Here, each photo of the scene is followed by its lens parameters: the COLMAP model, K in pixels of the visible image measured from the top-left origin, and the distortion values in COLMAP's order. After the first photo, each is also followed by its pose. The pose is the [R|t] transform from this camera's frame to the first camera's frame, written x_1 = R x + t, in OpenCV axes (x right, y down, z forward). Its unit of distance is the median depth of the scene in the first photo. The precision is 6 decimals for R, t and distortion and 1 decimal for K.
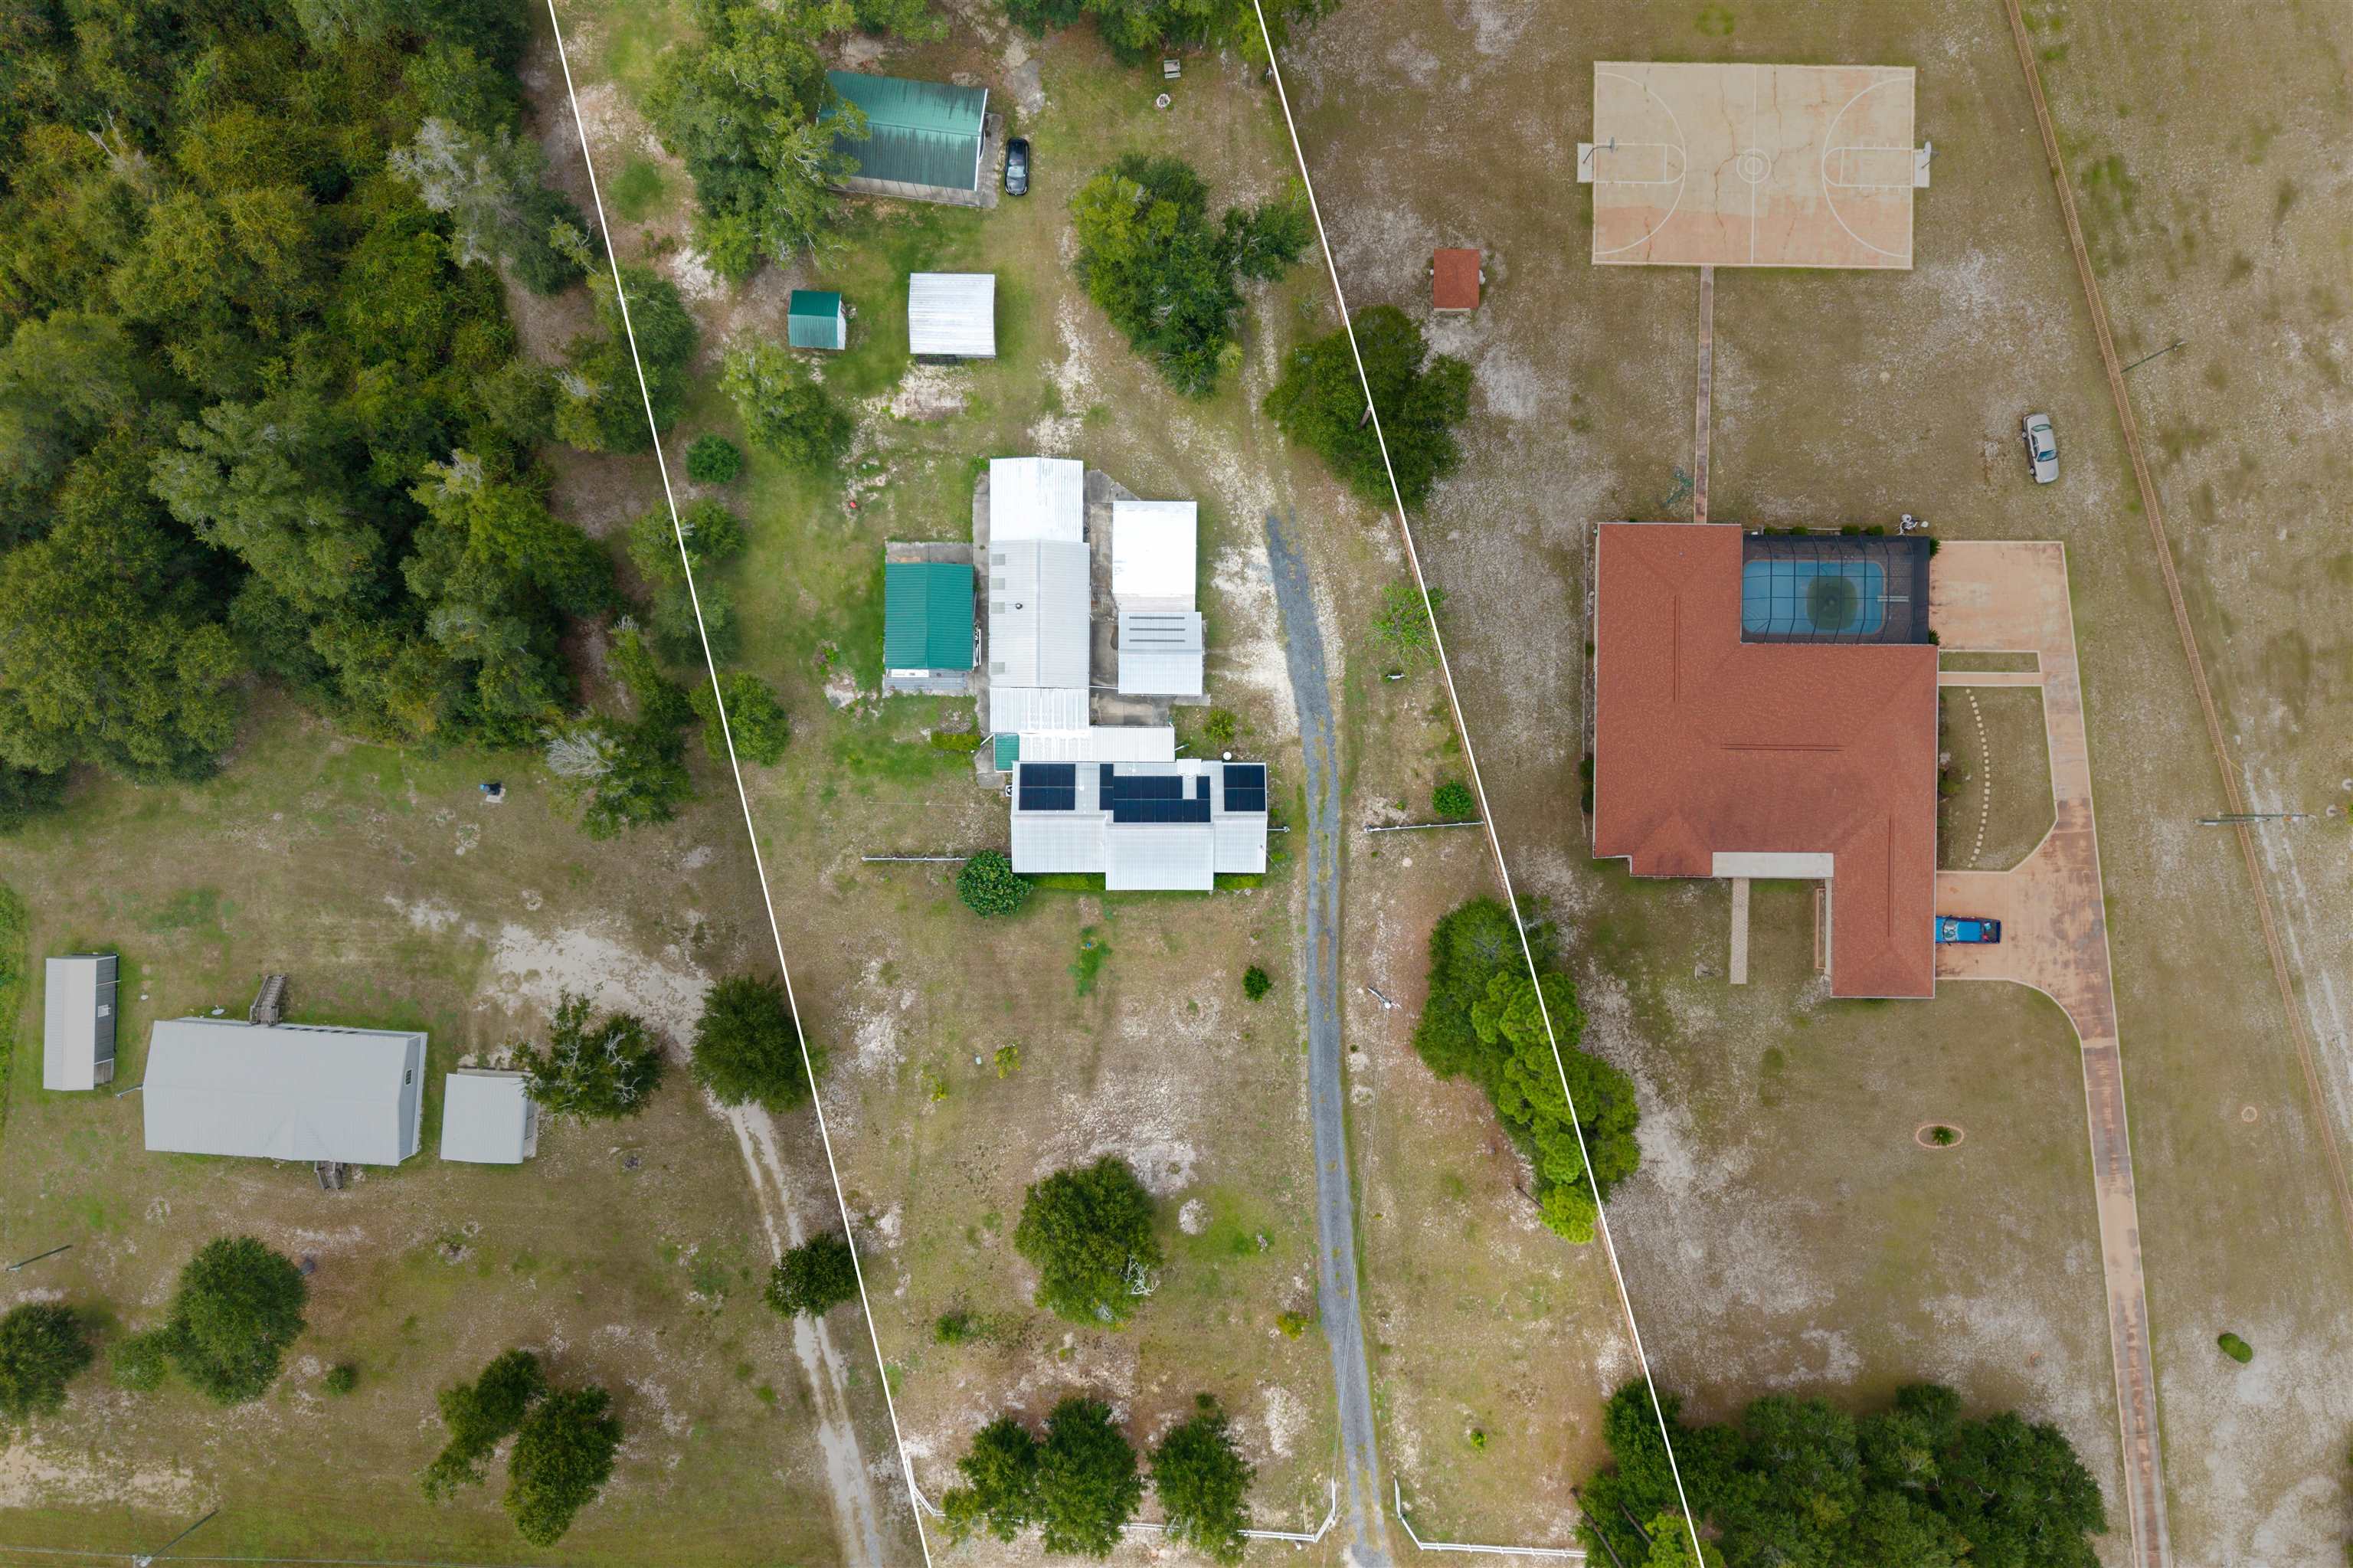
lens RADIAL K [[1578.6, 0, 1173.7], [0, 1578.6, 741.7], [0, 0, 1]] dist [0.010208, -0.000935]
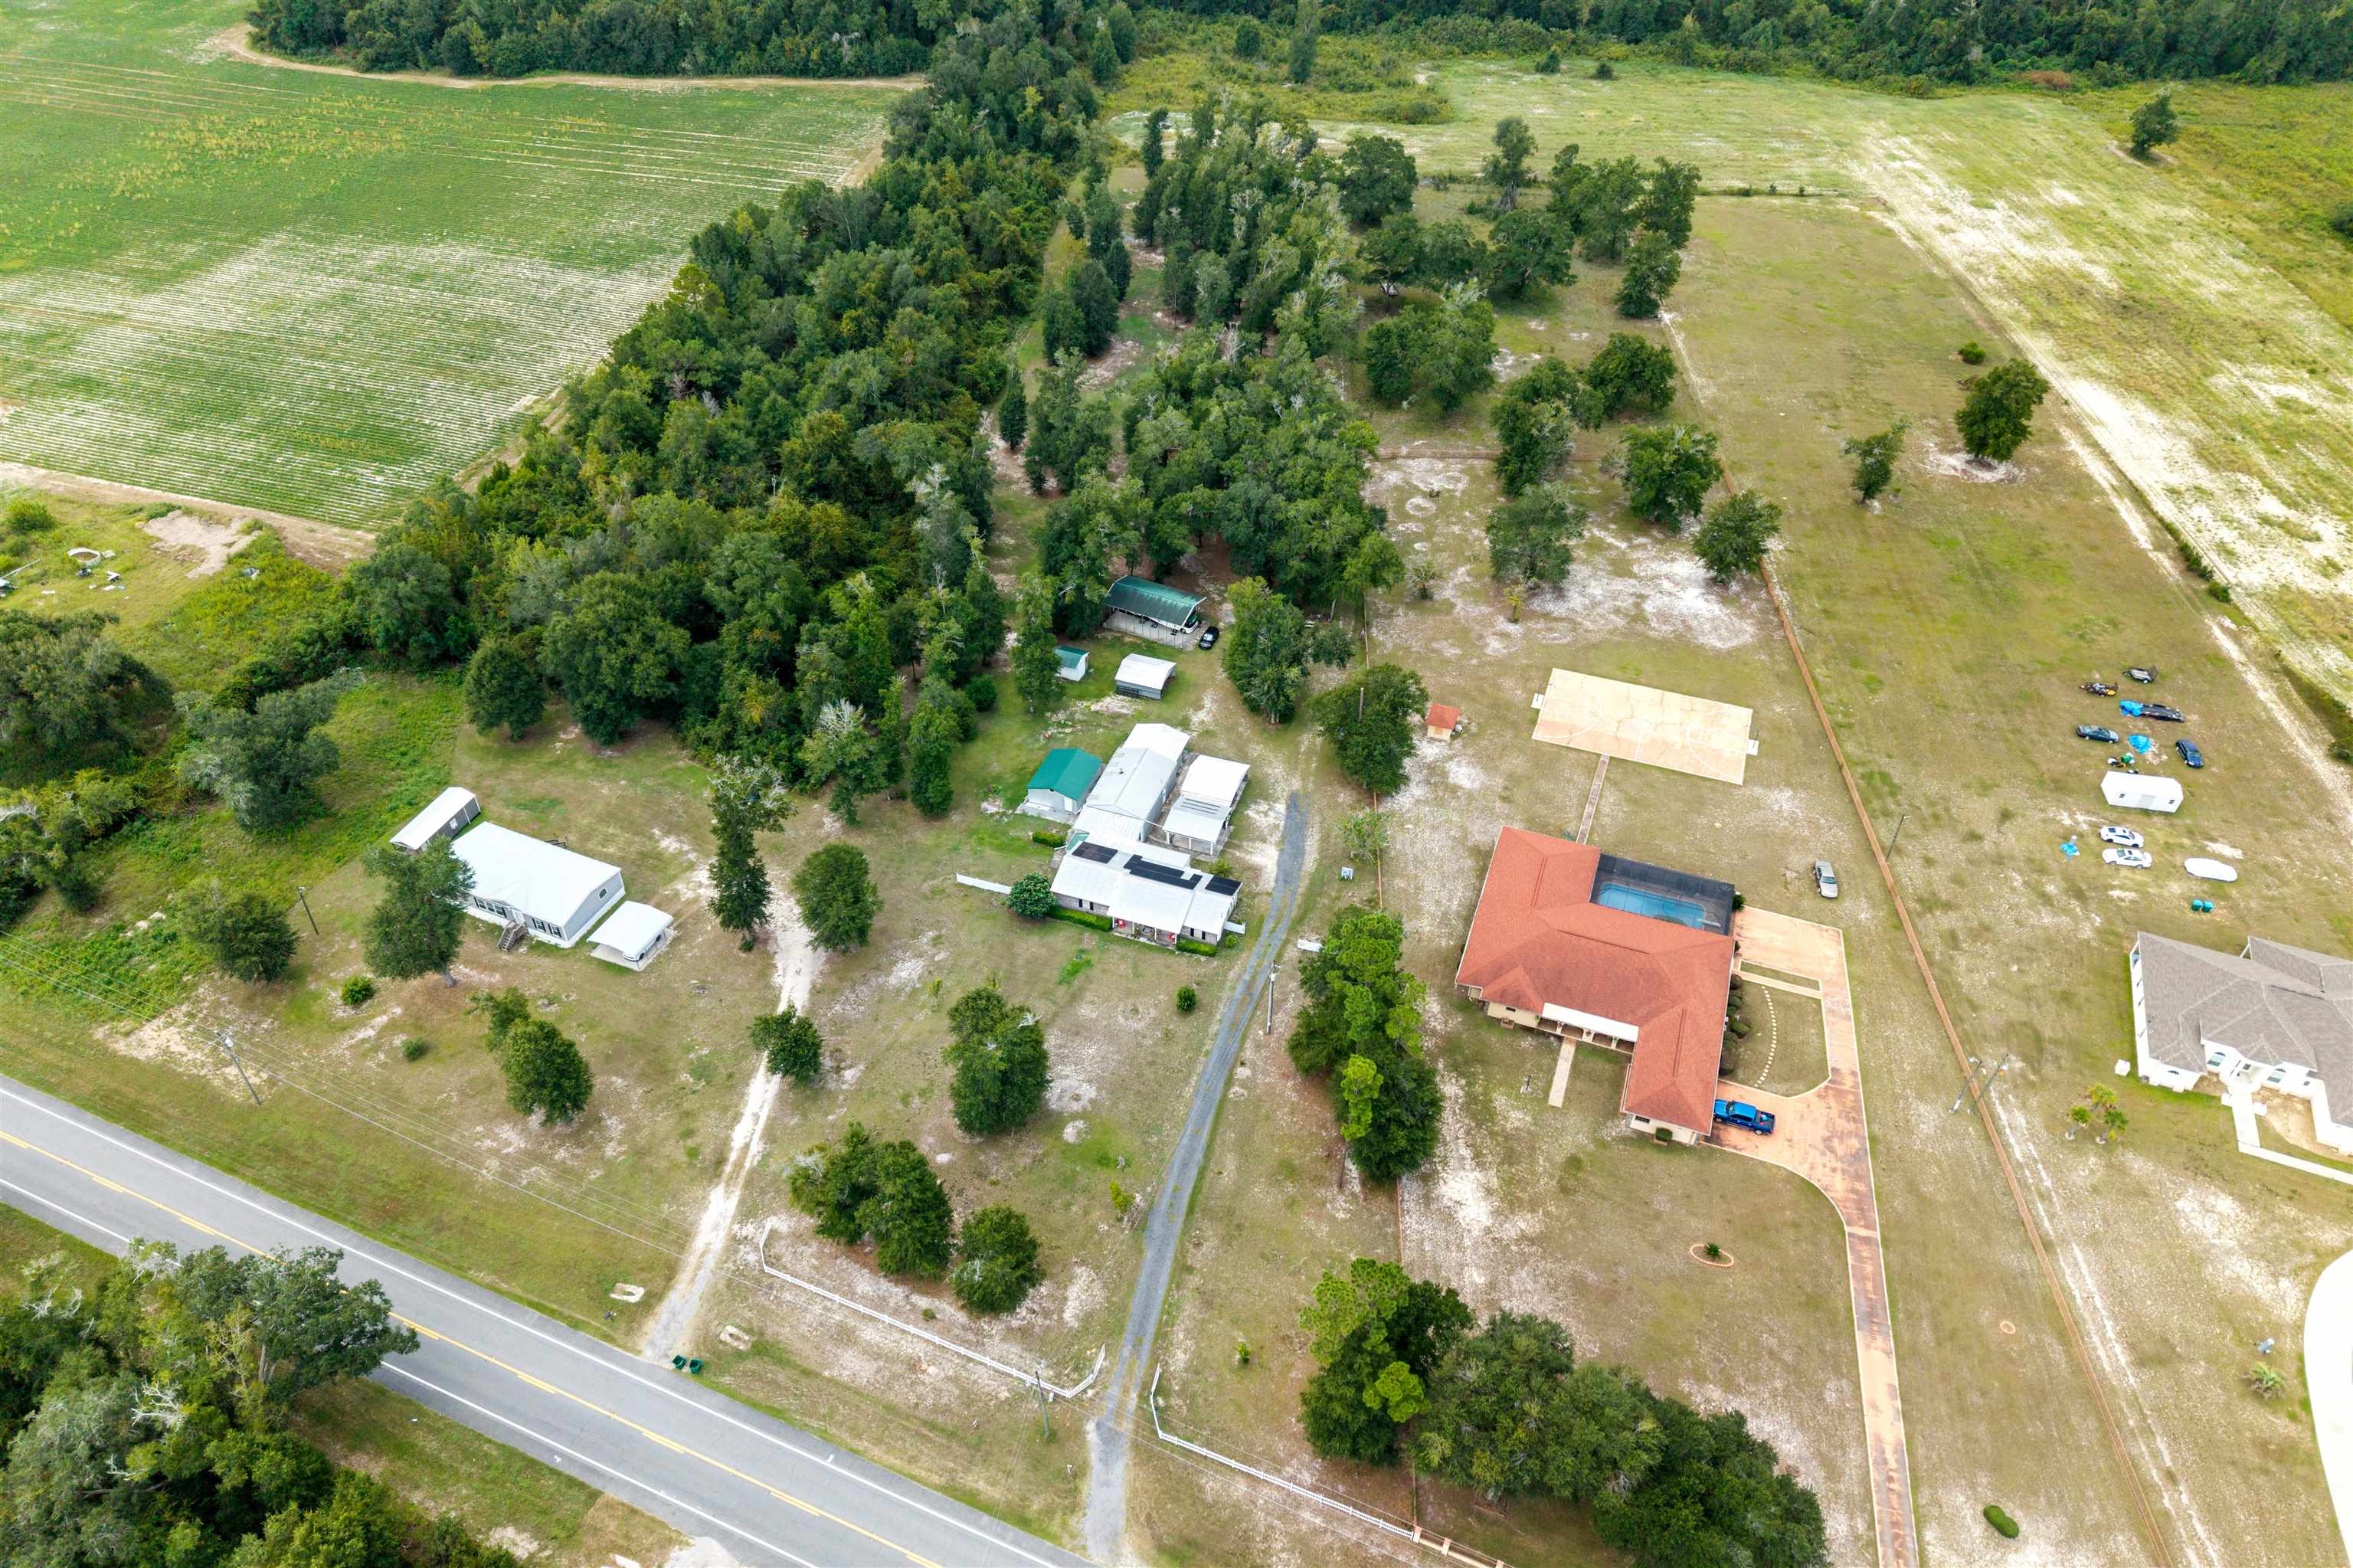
lens RADIAL K [[1608.6, 0, 1176.5], [0, 1608.6, 784.0], [0, 0, 1]] dist [0.021044, -0.008535]
pose [[0.944101, 0.208186, -0.255601, 0.346874], [-0.329635, 0.605176, -0.724640, 1.010799], [0.003824, 0.768388, 0.639972, -0.003427]]
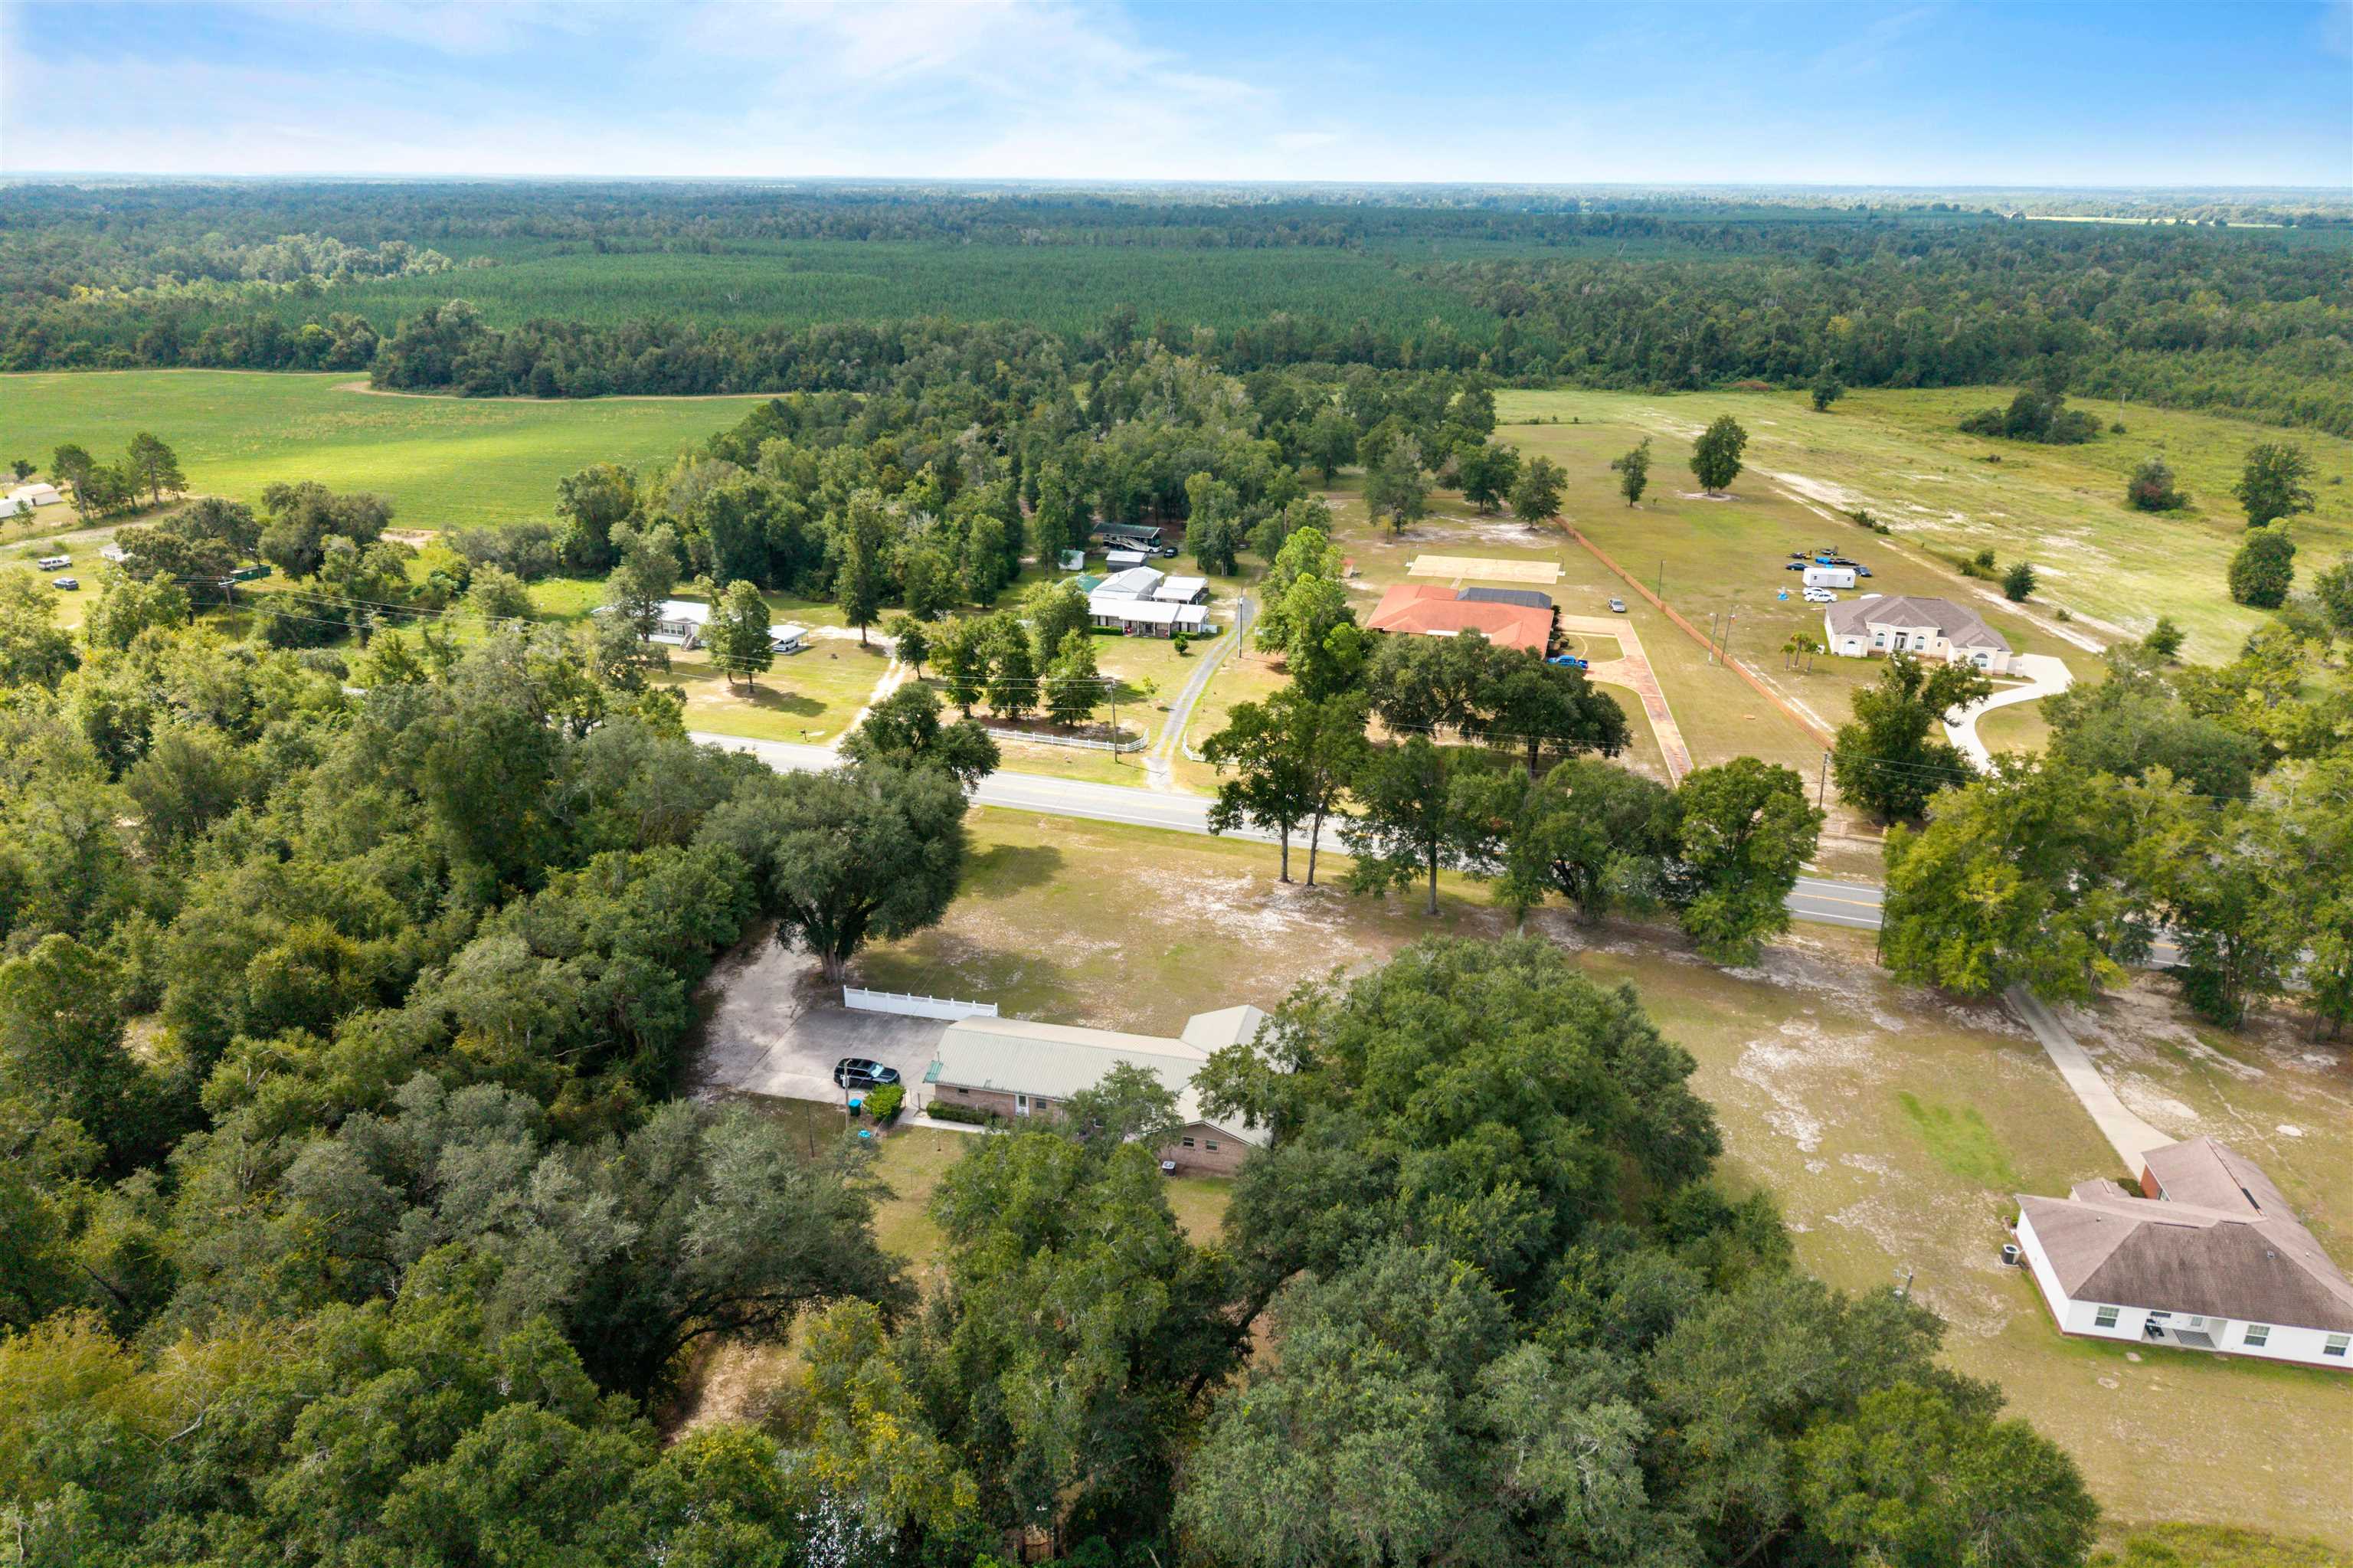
lens RADIAL K [[1608.6, 0, 1176.5], [0, 1608.6, 784.0], [0, 0, 1]] dist [0.021044, -0.008535]
pose [[0.966535, 0.077218, -0.244637, 0.523285], [-0.256224, 0.337518, -0.905776, 1.925539], [0.012628, 0.938146, 0.346008, 0.487654]]
